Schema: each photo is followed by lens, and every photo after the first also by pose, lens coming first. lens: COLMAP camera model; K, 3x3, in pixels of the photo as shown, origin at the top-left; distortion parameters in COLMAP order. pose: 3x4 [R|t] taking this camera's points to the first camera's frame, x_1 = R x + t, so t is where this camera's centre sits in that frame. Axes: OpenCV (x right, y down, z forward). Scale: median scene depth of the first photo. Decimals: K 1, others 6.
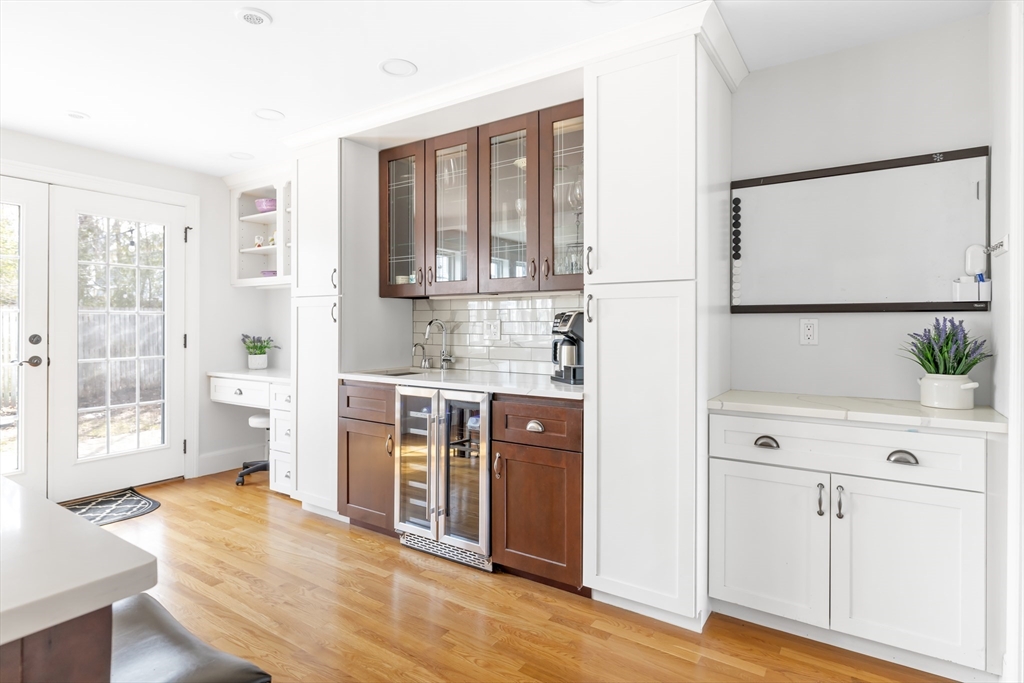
lens RADIAL K [[540.9, 0, 504.7], [0, 540.9, 322.0], [0, 0, 1]] dist [0.000621, 0.000600]
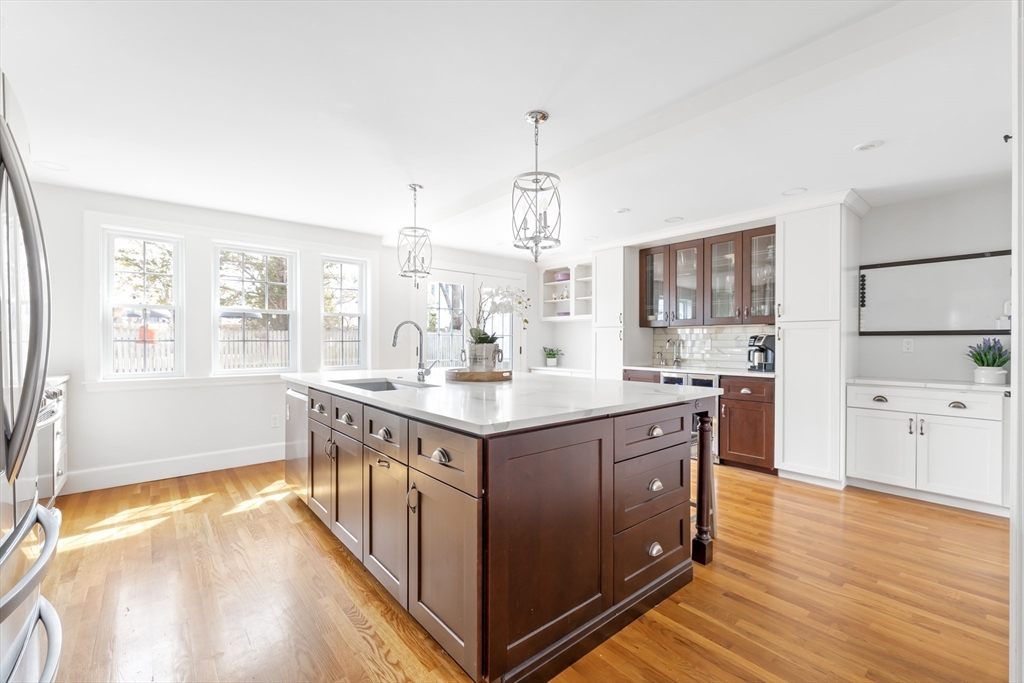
lens RADIAL K [[432.5, 0, 511.9], [0, 432.5, 342.8], [0, 0, 1]] dist [0.001687, 0.000164]
pose [[0.963165, 0.002955, -0.268894, -0.350780], [-0.002105, 0.999992, 0.003448, 0.006261], [0.268902, -0.002755, 0.963164, -0.799376]]
